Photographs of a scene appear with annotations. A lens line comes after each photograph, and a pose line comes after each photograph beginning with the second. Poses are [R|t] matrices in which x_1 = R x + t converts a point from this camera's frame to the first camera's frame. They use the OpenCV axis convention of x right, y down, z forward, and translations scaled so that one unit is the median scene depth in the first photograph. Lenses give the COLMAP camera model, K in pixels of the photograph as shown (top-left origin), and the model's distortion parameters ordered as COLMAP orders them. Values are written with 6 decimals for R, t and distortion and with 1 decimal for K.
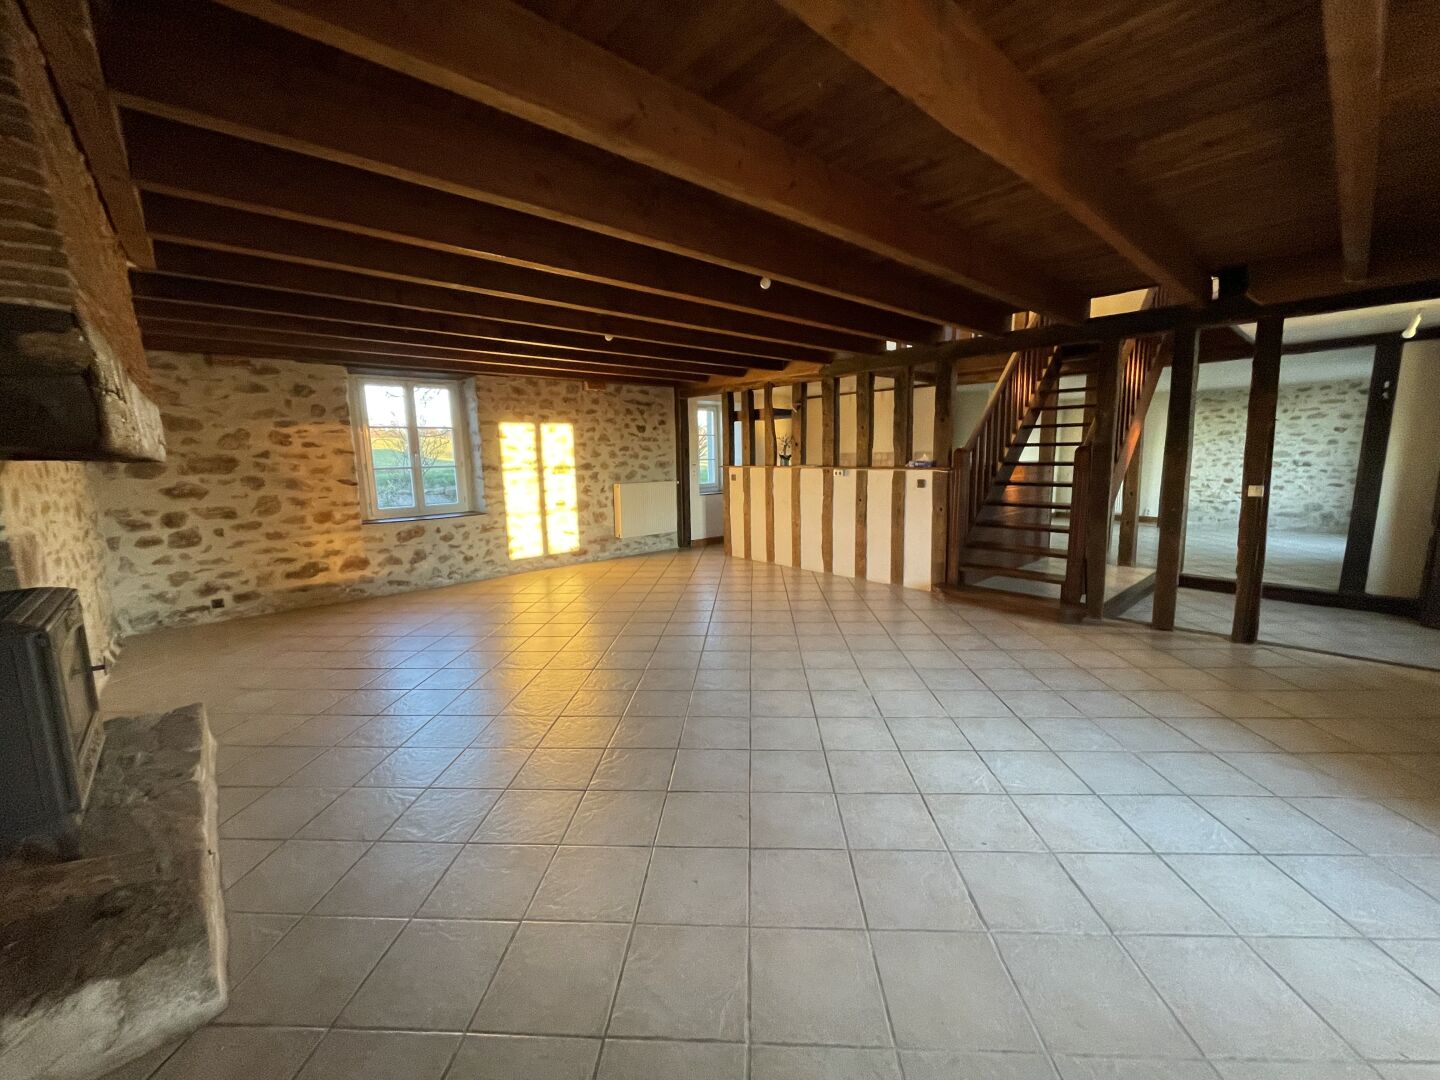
lens RADIAL K [[584.6, 0, 720.0], [0, 584.6, 540.0], [0, 0, 1]] dist [-0.001066, -0.000233]
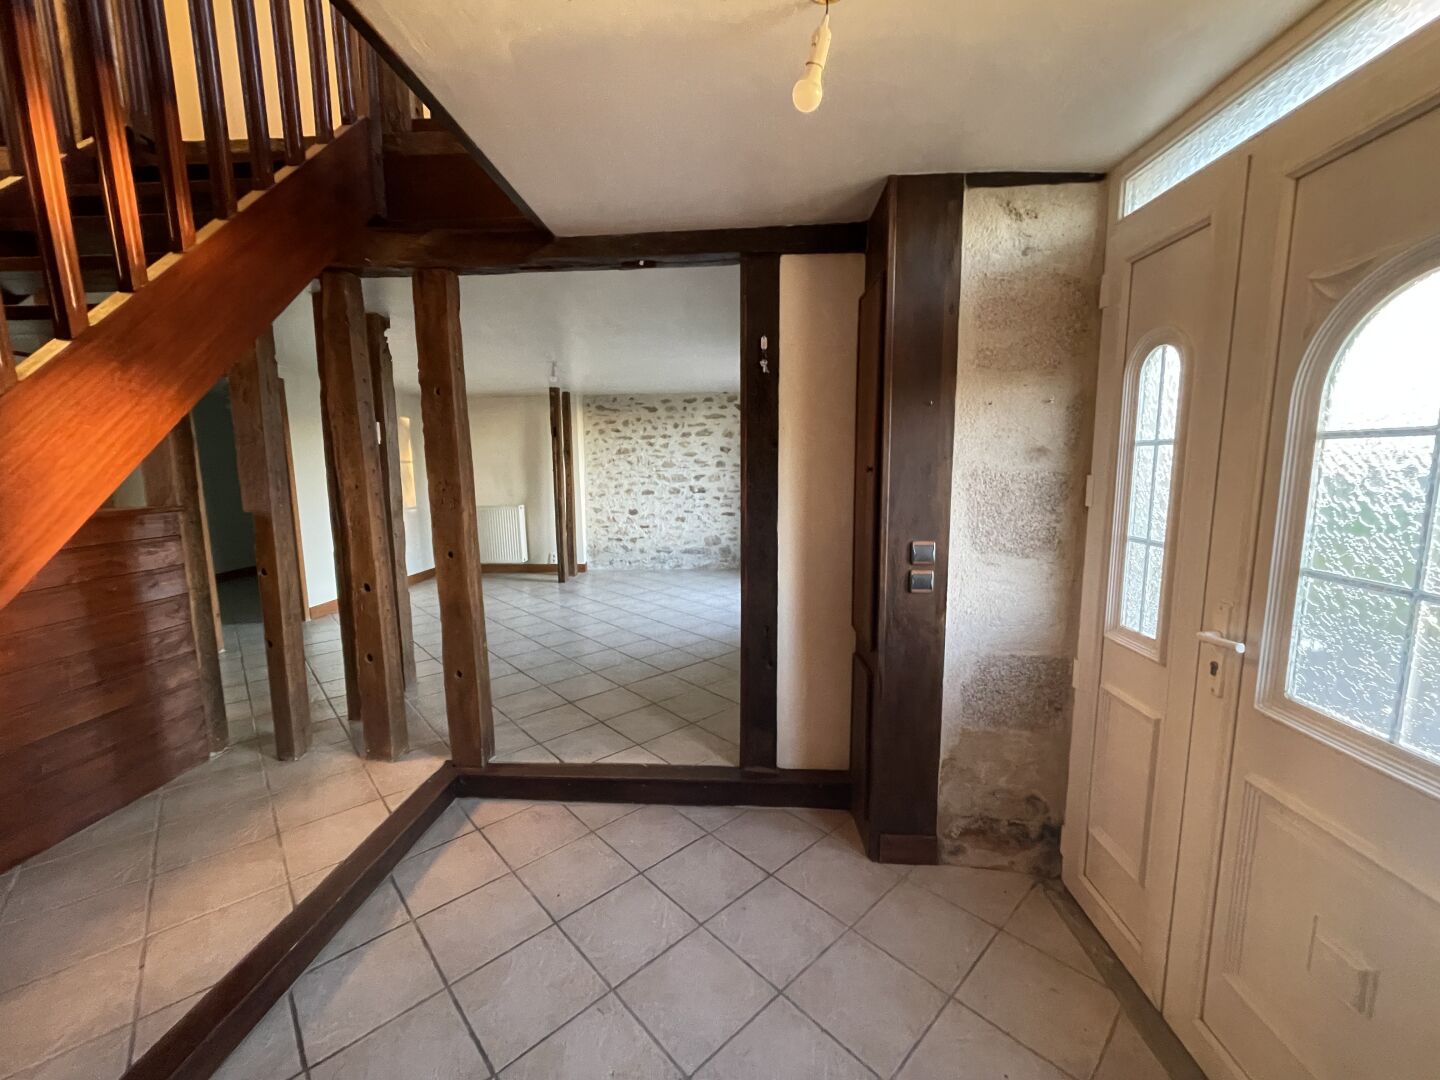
lens RADIAL K [[584.6, 0, 720.0], [0, 584.6, 540.0], [0, 0, 1]] dist [-0.001066, -0.000233]
pose [[0.708852, -0.083865, 0.700353, 0.433354], [0.105061, 0.994384, 0.012738, -0.067256], [-0.697489, 0.064550, 0.713683, 0.390758]]
